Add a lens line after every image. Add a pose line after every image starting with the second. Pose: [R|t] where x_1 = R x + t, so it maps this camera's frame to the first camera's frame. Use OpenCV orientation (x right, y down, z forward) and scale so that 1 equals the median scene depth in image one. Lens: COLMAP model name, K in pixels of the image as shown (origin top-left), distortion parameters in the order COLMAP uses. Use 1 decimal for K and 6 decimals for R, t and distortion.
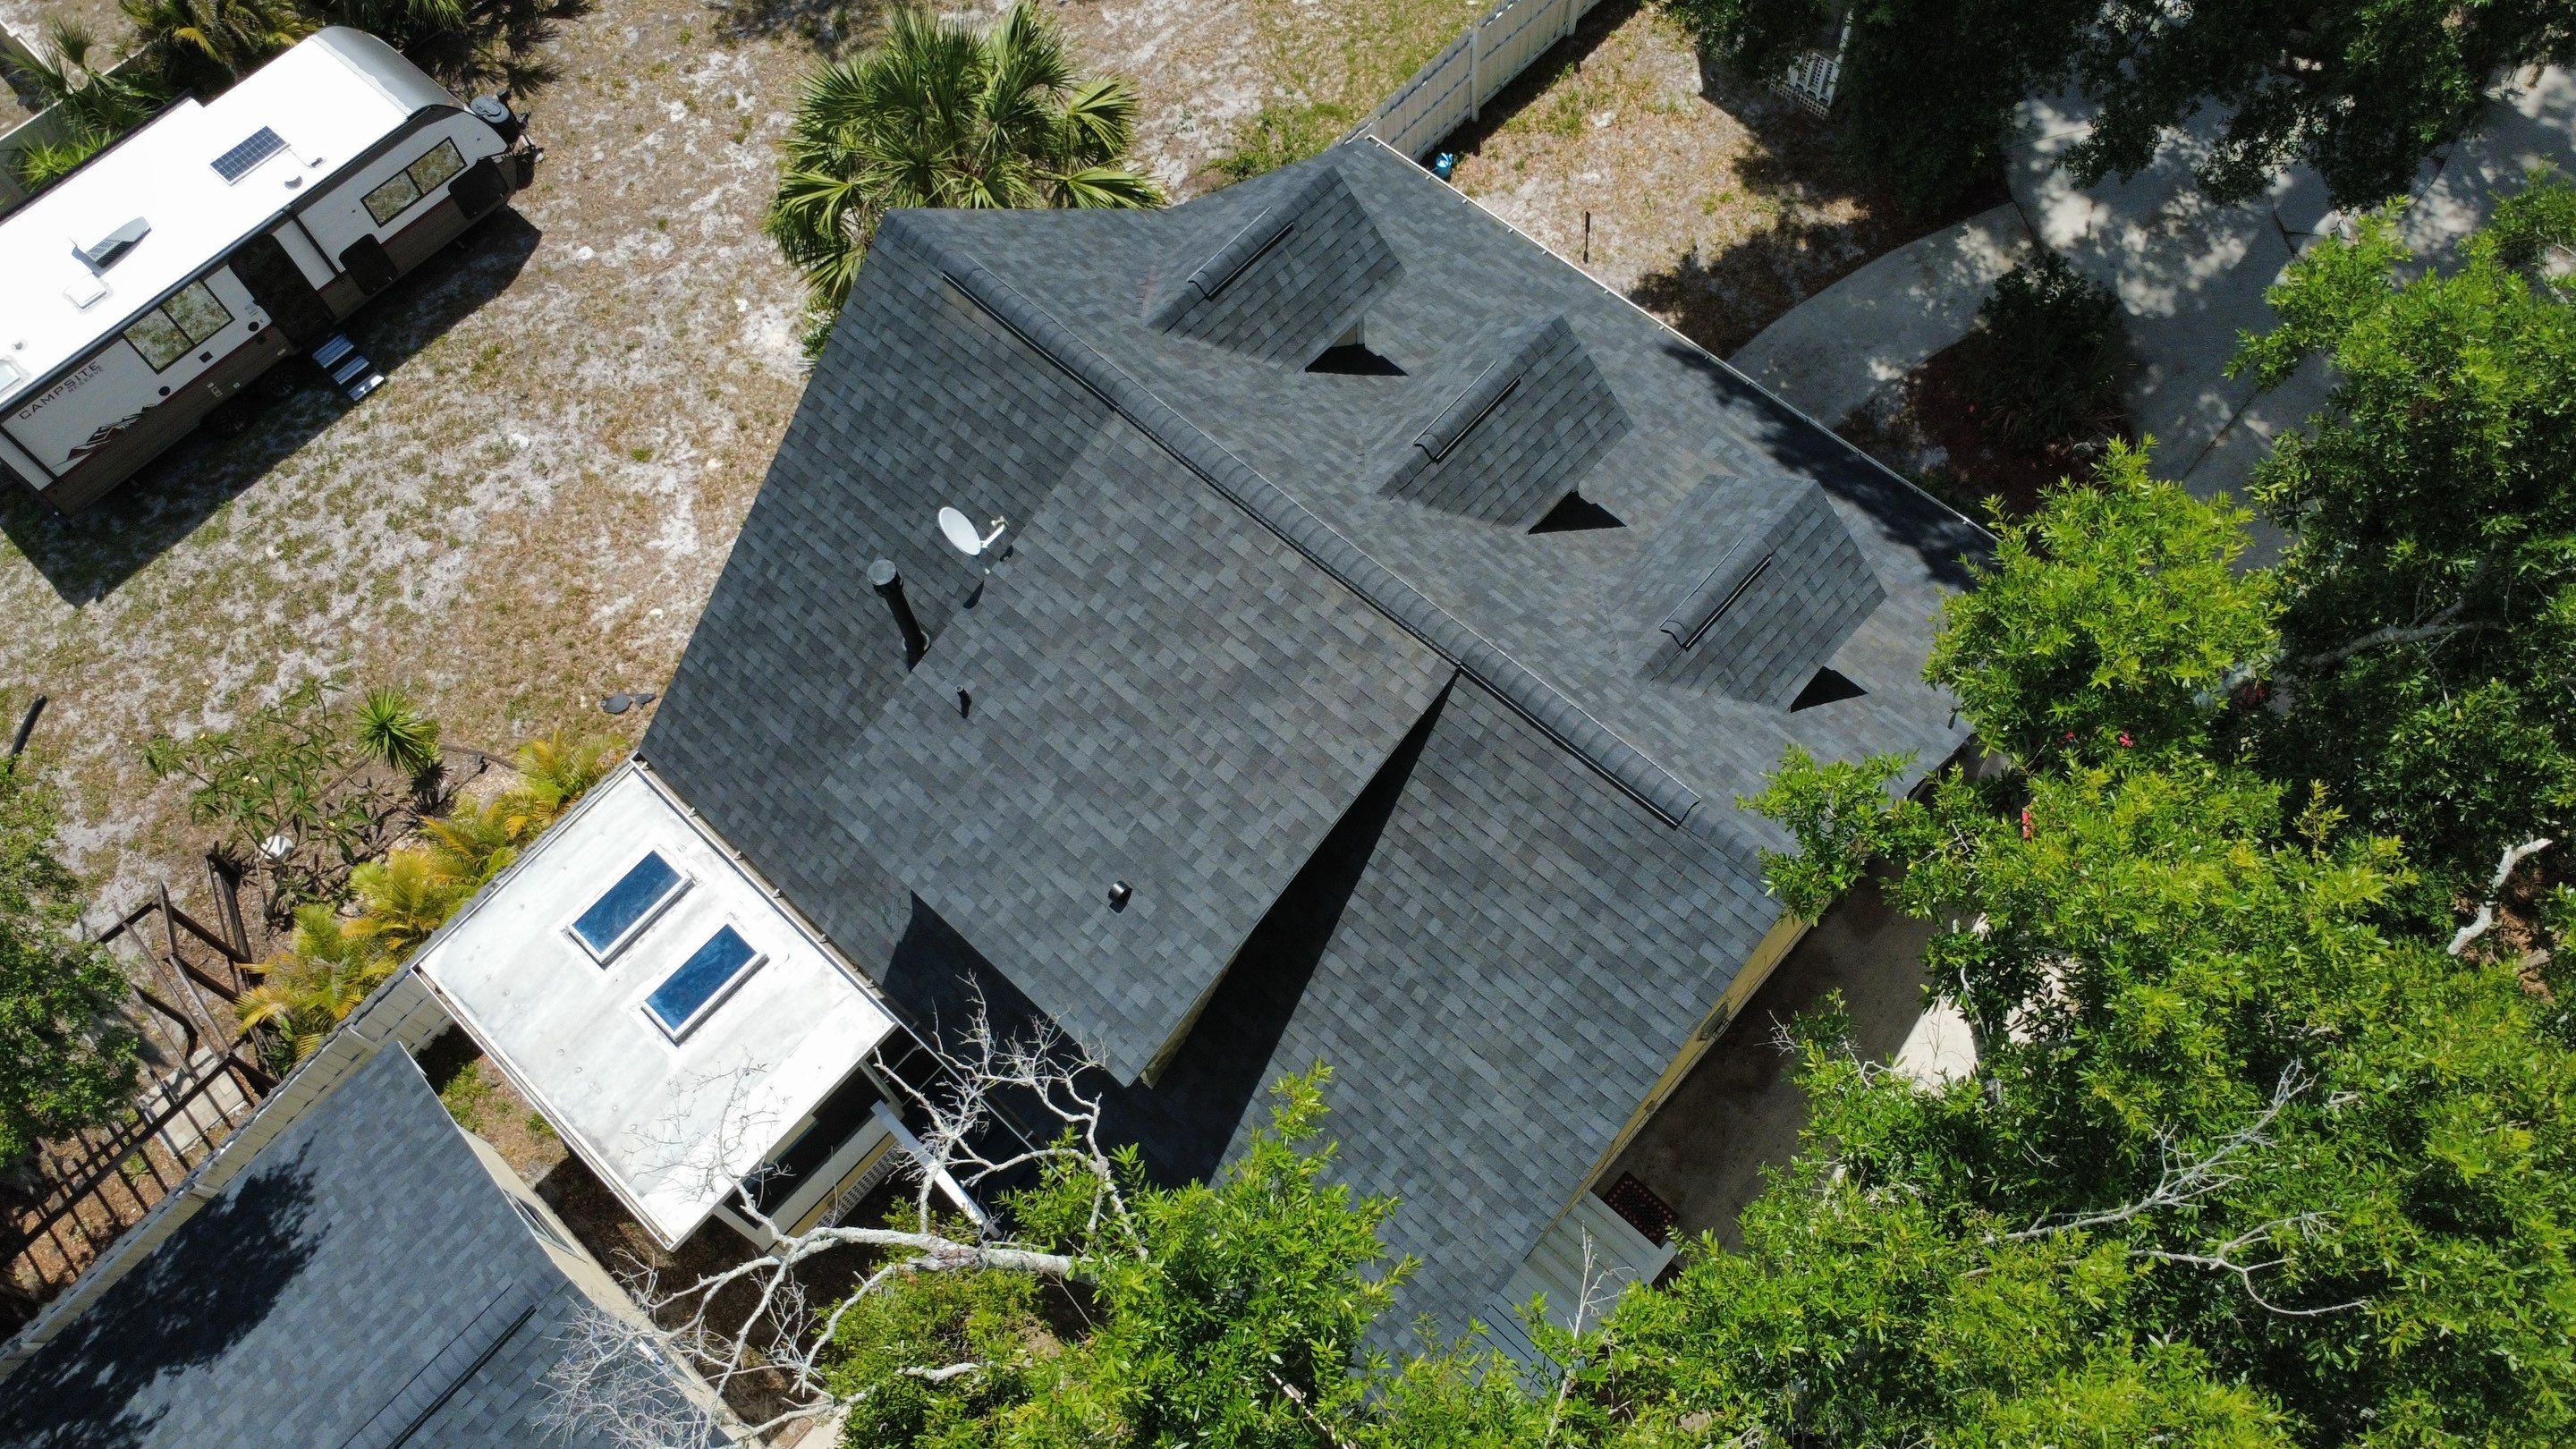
lens RADIAL K [[1873.9, 0, 1283.1], [0, 1873.9, 725.4], [0, 0, 1]] dist [-0.002102, 0.005173]
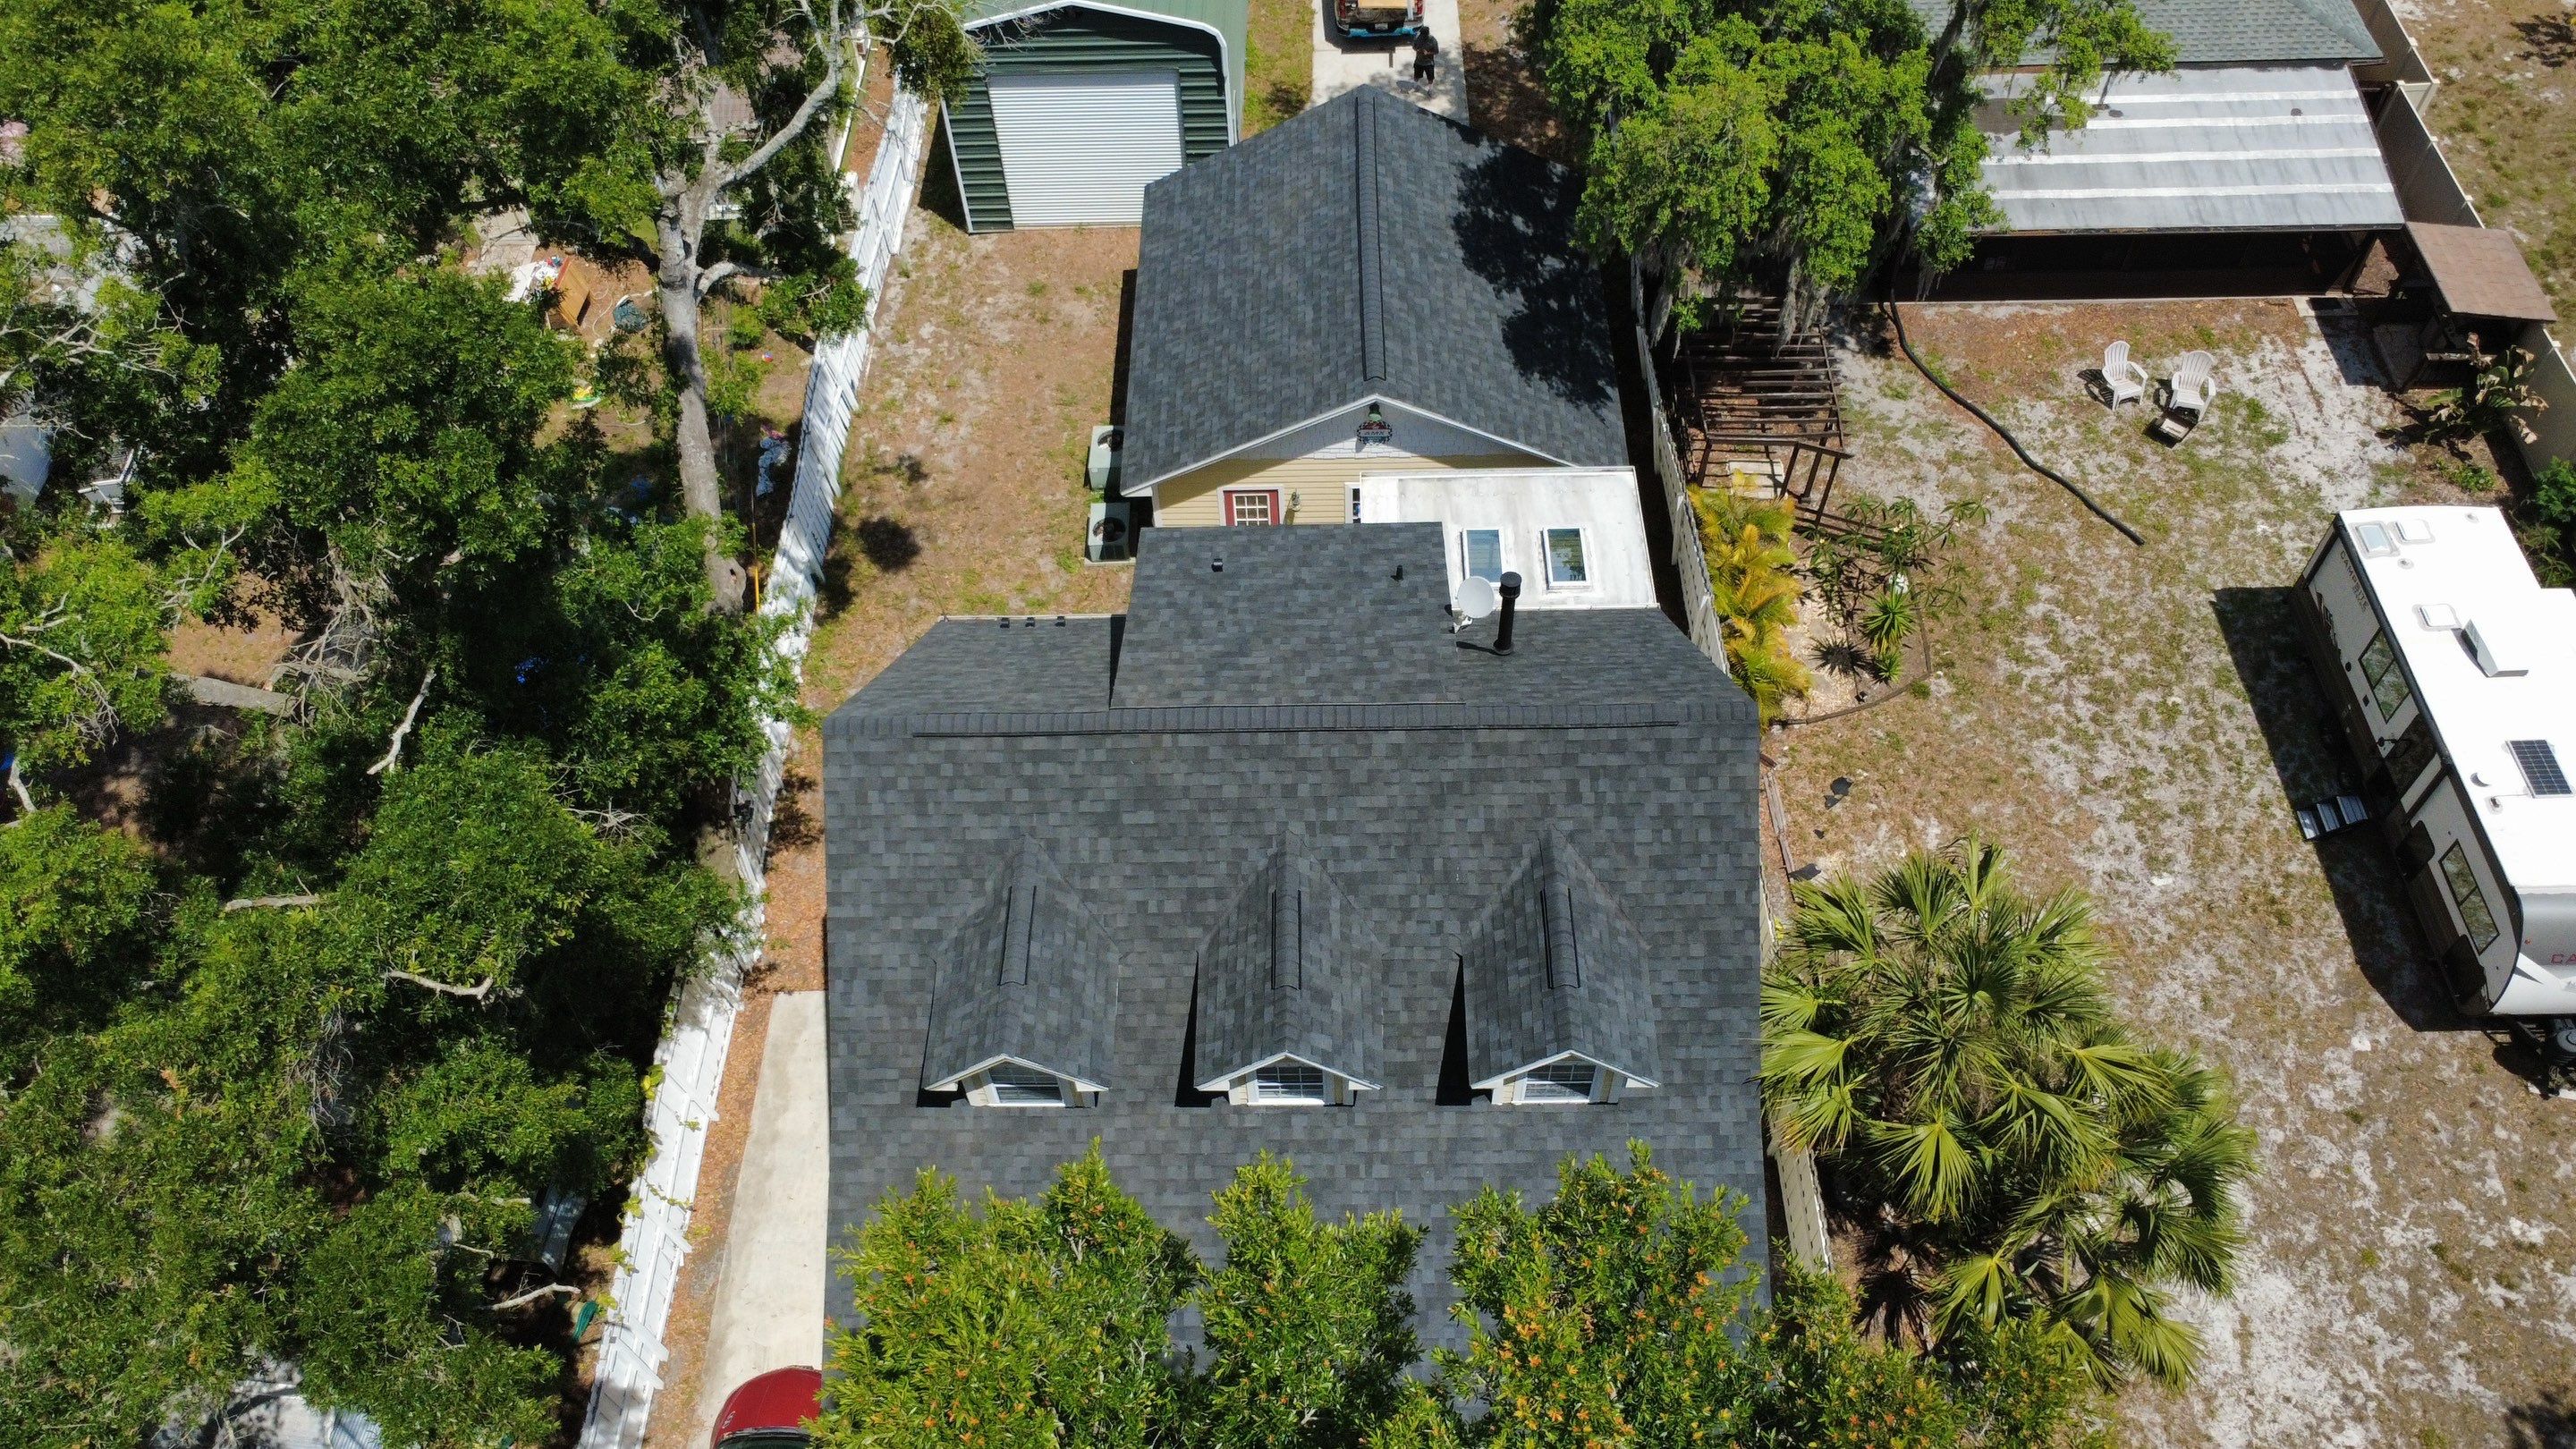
lens RADIAL K [[1873.9, 0, 1285.5], [0, 1873.9, 723.5], [0, 0, 1]] dist [-0.002102, 0.005173]
pose [[-0.737443, 0.580086, -0.345945, 0.295695], [-0.567263, -0.253942, 0.783407, -0.729022], [0.366594, 0.773960, 0.516329, 0.212802]]
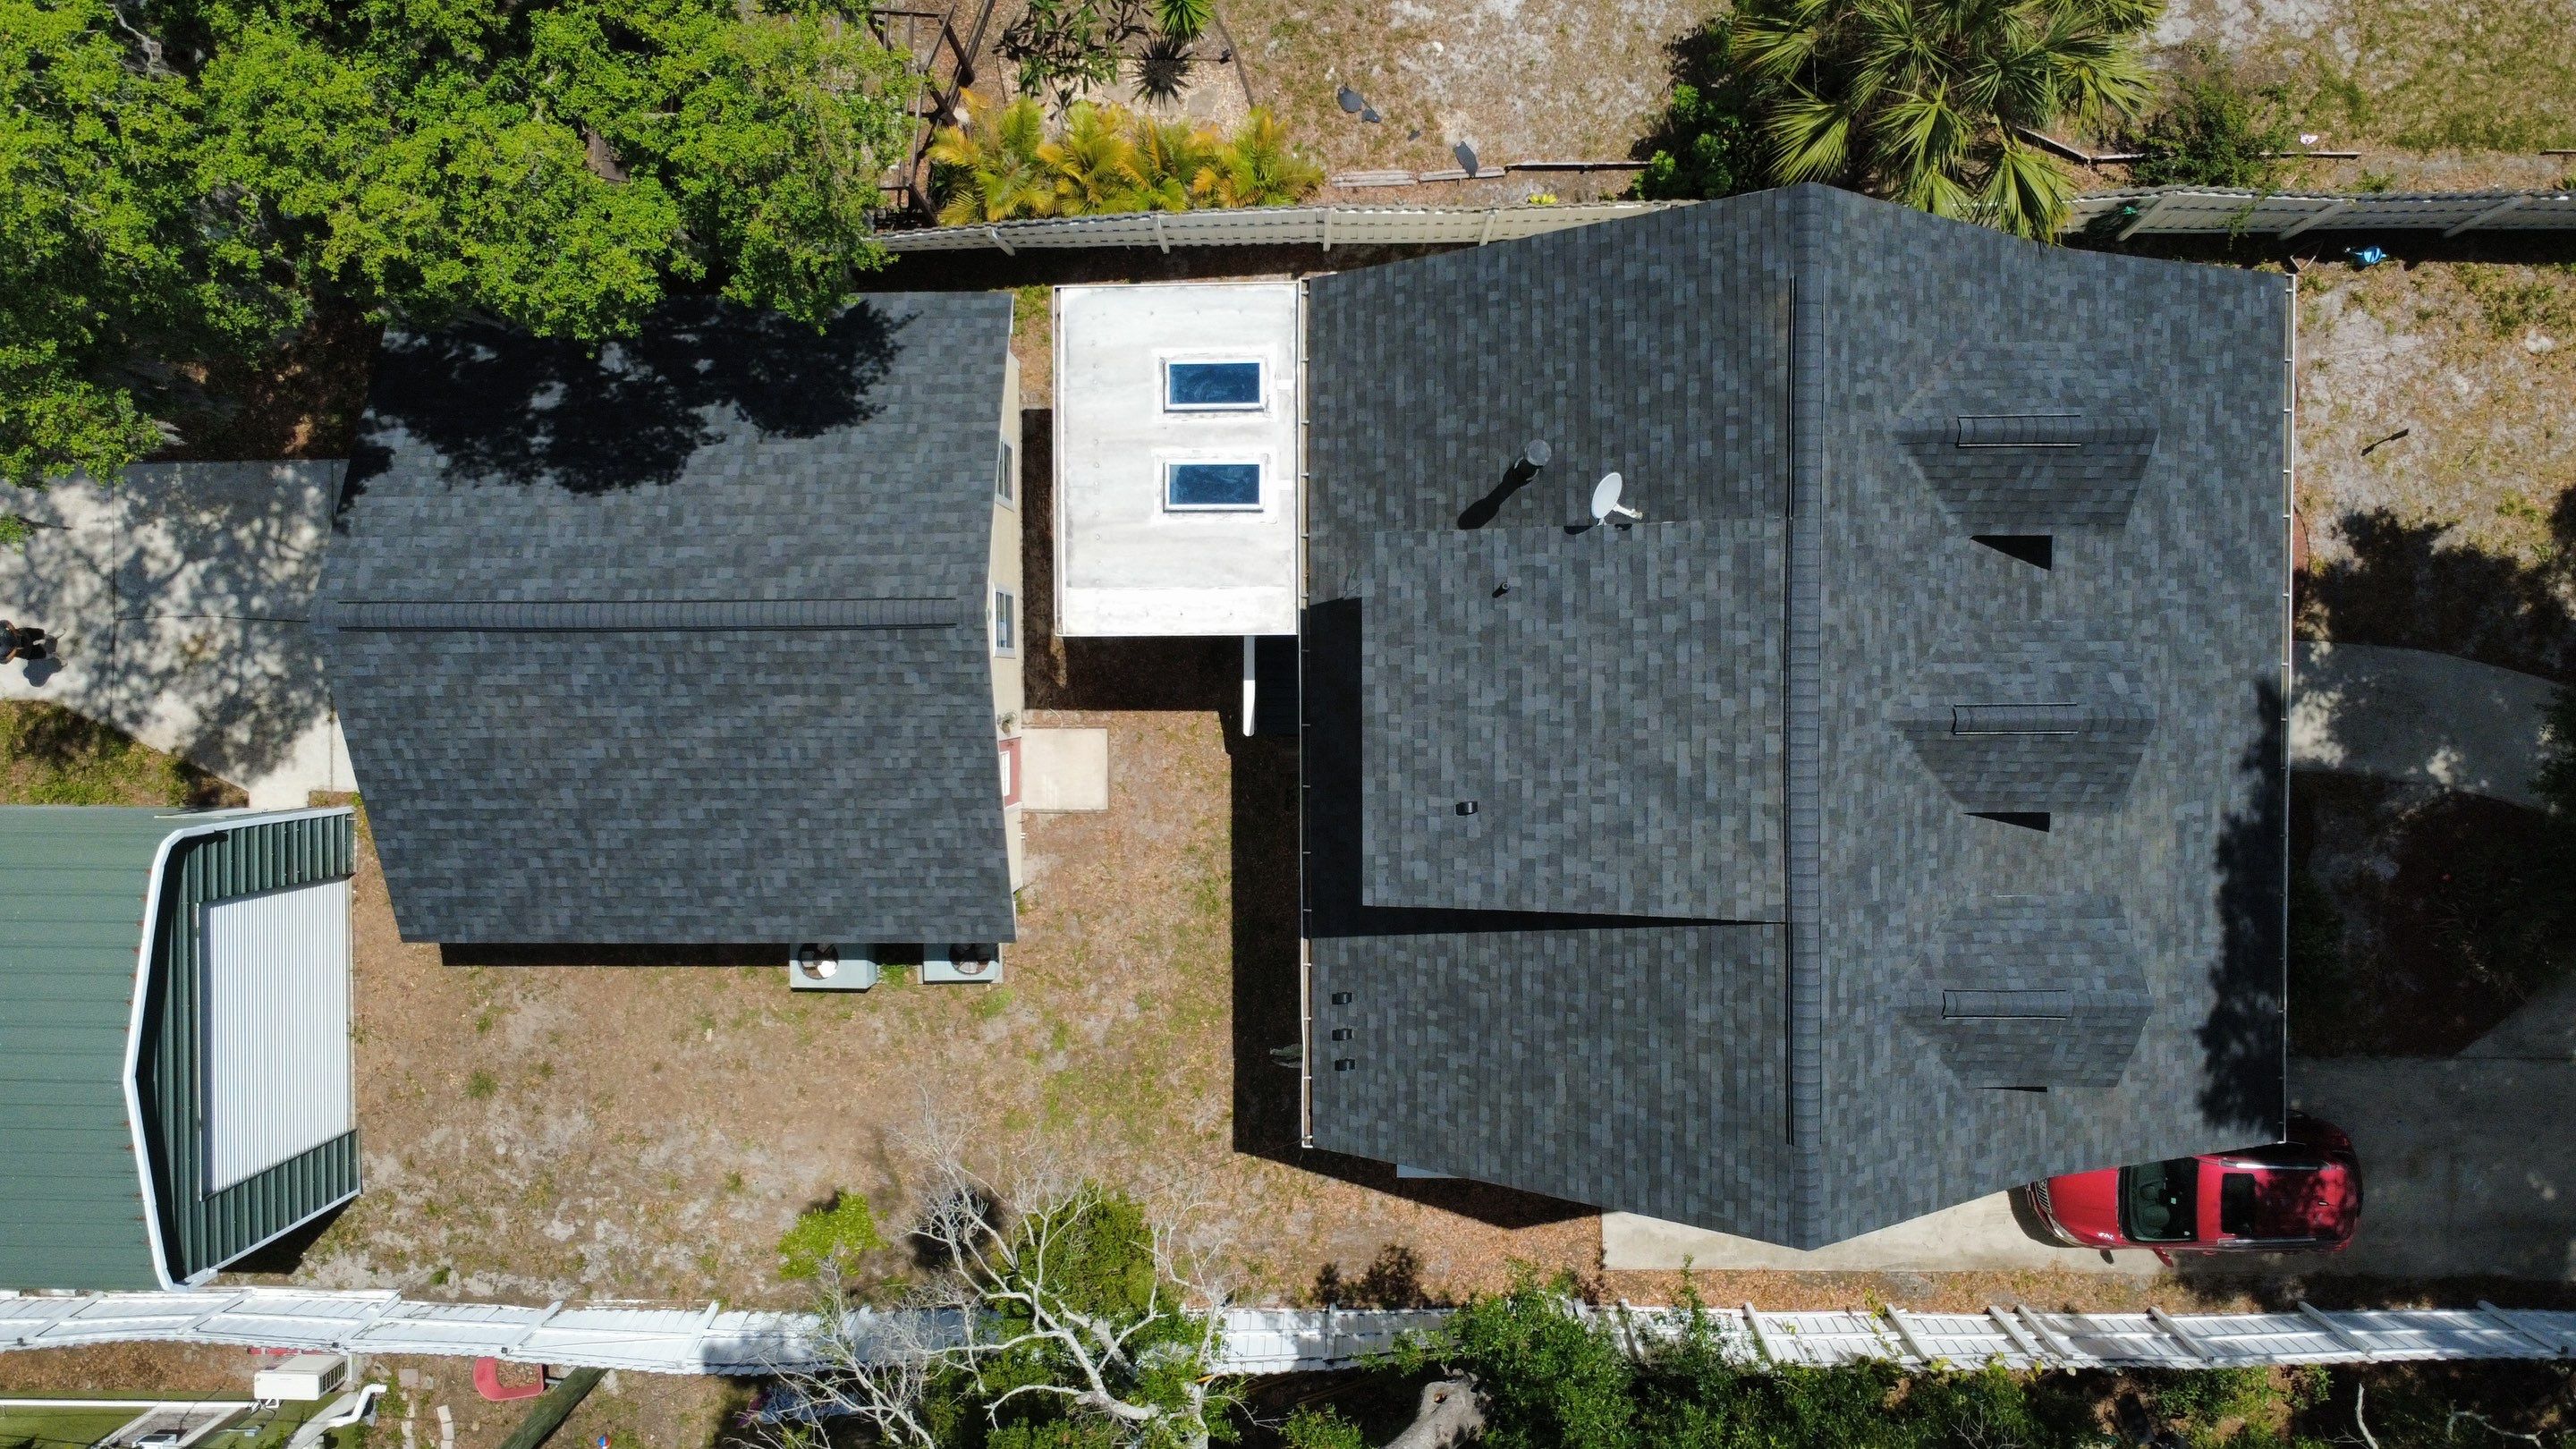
lens RADIAL K [[1873.9, 0, 1282.5], [0, 1873.9, 718.6], [0, 0, 1]] dist [-0.002102, 0.005173]
pose [[0.679666, 0.732050, 0.046448, -0.171015], [-0.656220, 0.578524, 0.484443, -0.293388], [0.327766, -0.359739, 0.873589, -0.066593]]
